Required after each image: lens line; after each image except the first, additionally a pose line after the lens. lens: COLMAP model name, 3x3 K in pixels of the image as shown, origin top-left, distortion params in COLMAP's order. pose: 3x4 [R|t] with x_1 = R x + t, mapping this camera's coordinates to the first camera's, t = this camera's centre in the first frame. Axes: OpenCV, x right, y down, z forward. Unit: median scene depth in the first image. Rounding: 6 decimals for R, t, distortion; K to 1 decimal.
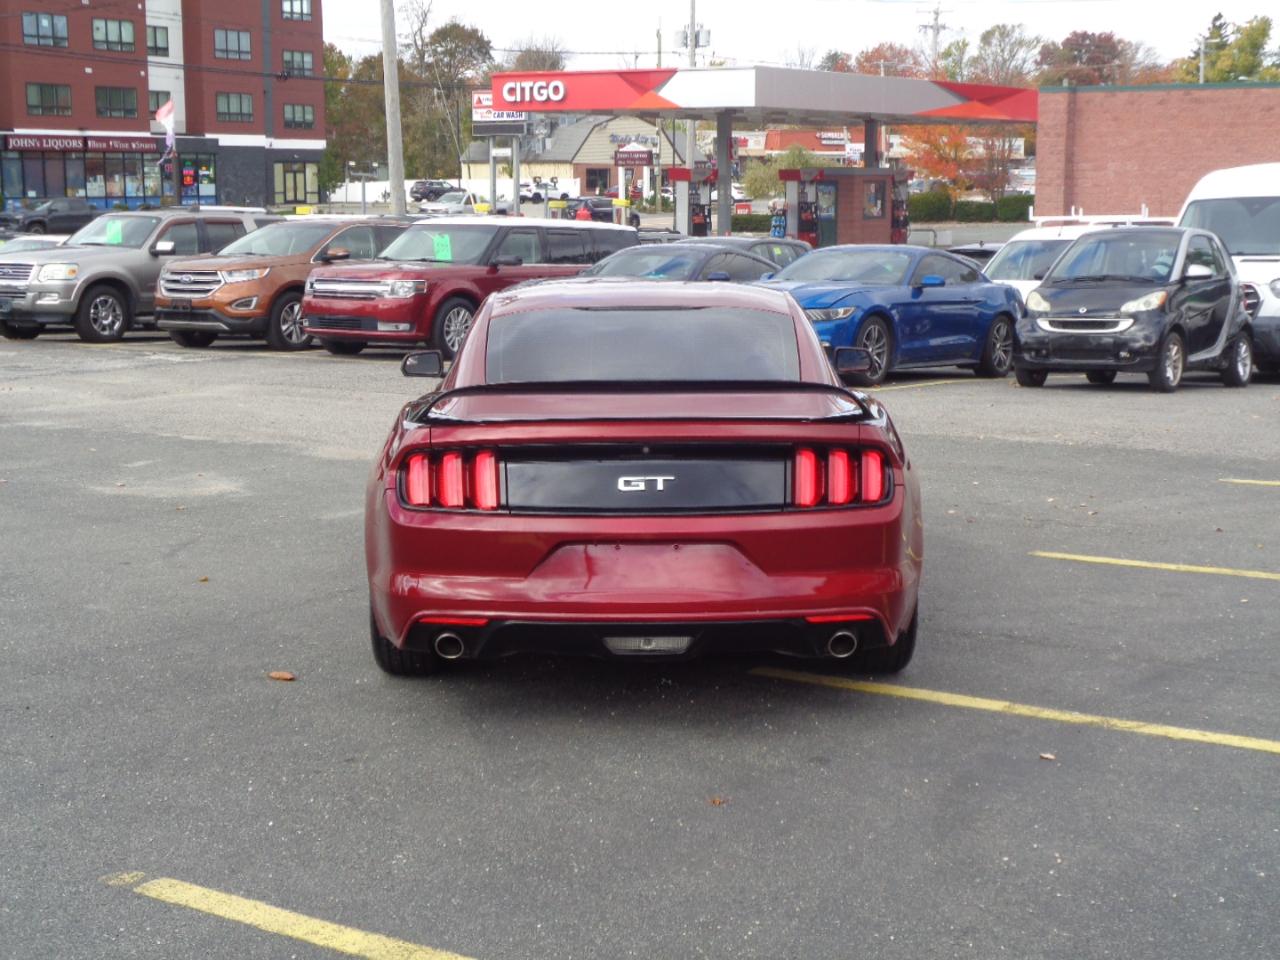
lens RADIAL K [[1864.2, 0, 640.0], [0, 1864.2, 480.0], [0, 0, 1]] dist [-0.004747, 0.077210]
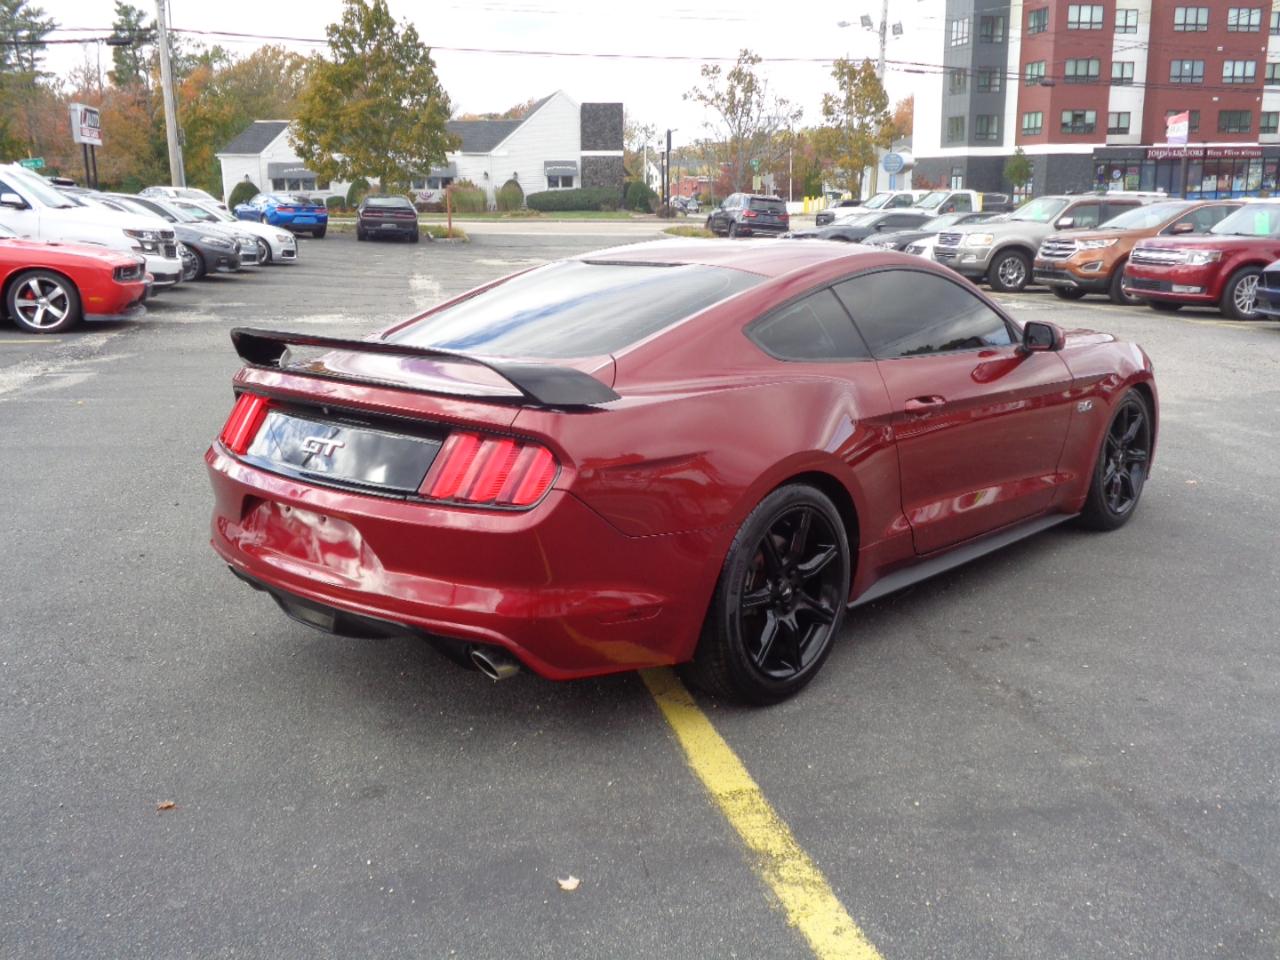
lens RADIAL K [[1214.9, 0, 640.0], [0, 1214.9, 480.0], [0, 0, 1]] dist [-0.011092, 0.005475]
pose [[0.736278, 0.146555, -0.660618, 0.121359], [-0.092603, 0.988903, 0.116175, -0.015592], [0.670312, -0.024362, 0.741679, 0.151118]]
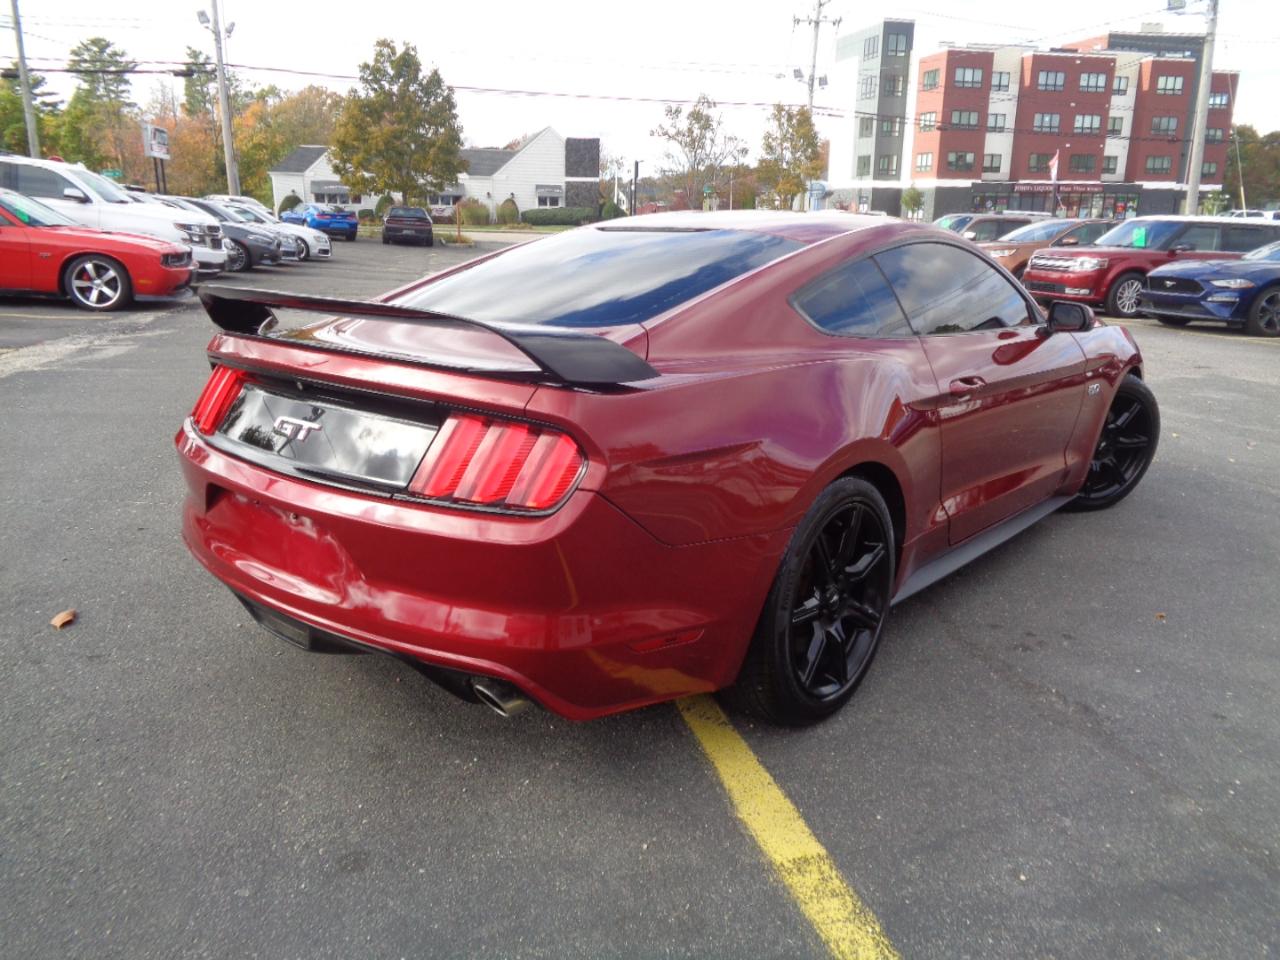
lens RADIAL K [[947.0, 0, 640.0], [0, 947.0, 480.0], [0, 0, 1]] dist [0.003322, -0.001652]
pose [[0.756074, 0.181866, -0.628710, 0.084294], [-0.108491, 0.982153, 0.153638, -0.012423], [0.645431, -0.047952, 0.762312, 0.182160]]
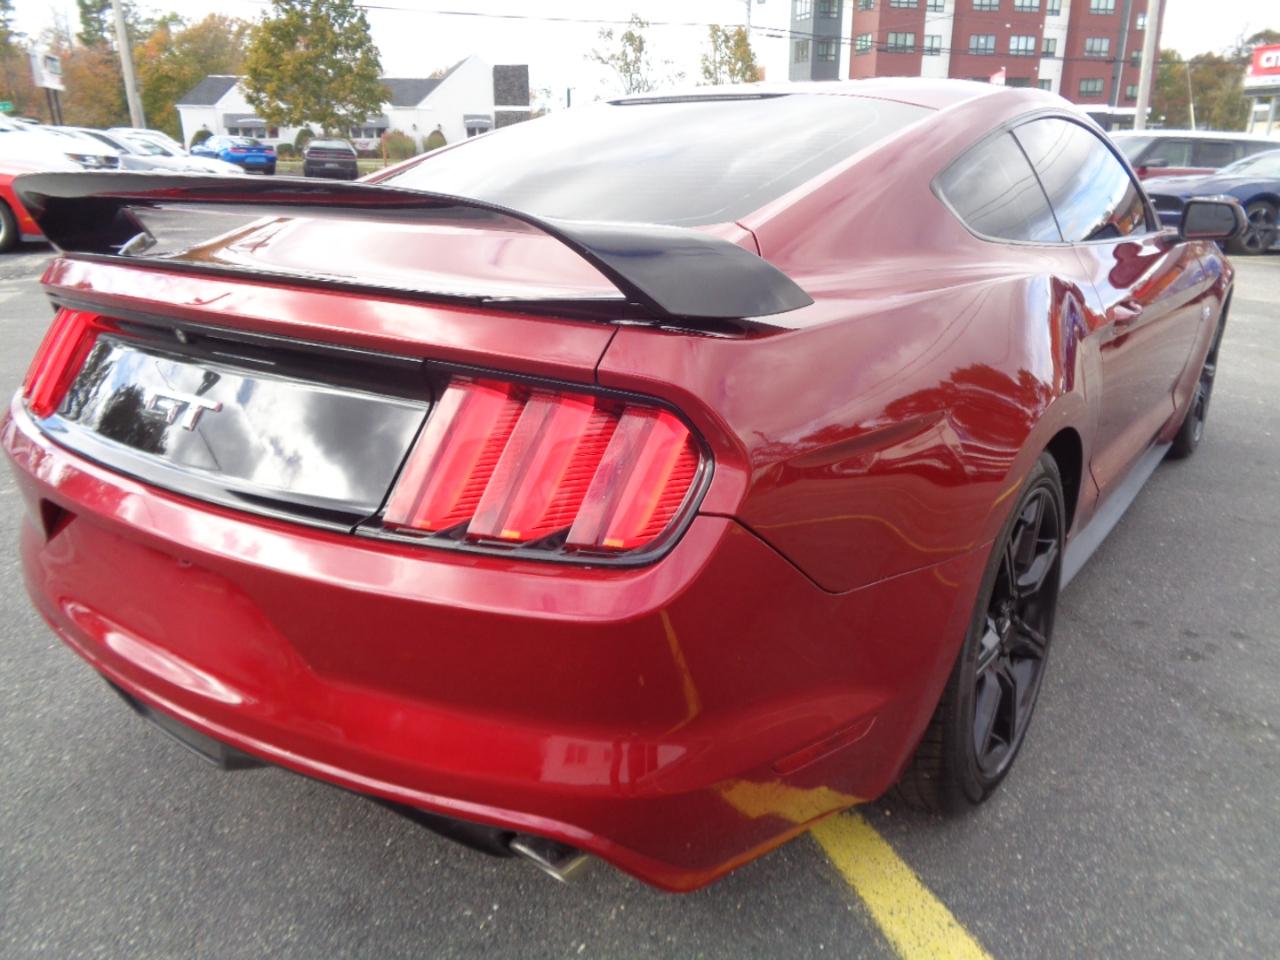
lens RADIAL K [[947.0, 0, 640.0], [0, 947.0, 480.0], [0, 0, 1]] dist [0.003322, -0.001652]
pose [[0.799333, 0.194213, -0.568636, 0.054252], [-0.086234, 0.973608, 0.211309, -0.009503], [0.594668, -0.119871, 0.794985, 0.202524]]
